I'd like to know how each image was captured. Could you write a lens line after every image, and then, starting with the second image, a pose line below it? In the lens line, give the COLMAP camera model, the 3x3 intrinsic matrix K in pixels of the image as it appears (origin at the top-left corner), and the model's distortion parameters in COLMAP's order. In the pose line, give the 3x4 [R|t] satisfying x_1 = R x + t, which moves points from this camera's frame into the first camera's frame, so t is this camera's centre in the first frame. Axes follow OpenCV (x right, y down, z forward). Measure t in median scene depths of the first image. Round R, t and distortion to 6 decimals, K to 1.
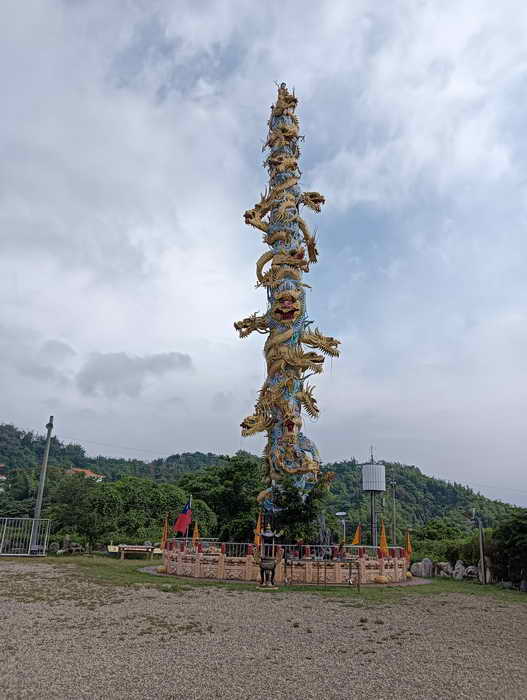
lens RADIAL K [[548.0, 0, 263.5], [0, 548.0, 350.0], [0, 0, 1]] dist [0.132101, -0.257303]
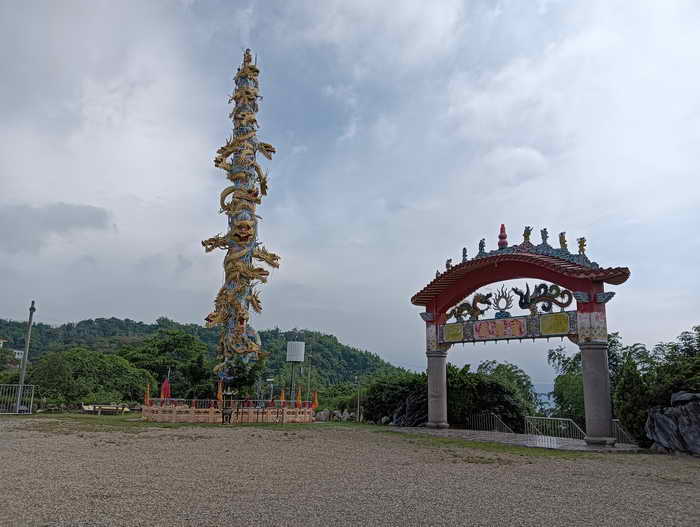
lens RADIAL K [[548.0, 0, 350.0], [0, 548.0, 263.5], [0, 0, 1]] dist [0.132101, -0.257303]
pose [[0.957738, 0.058622, 0.281605, -0.081963], [-0.081095, 0.994328, 0.068813, -0.113795], [-0.275974, -0.088741, 0.957060, -0.377918]]
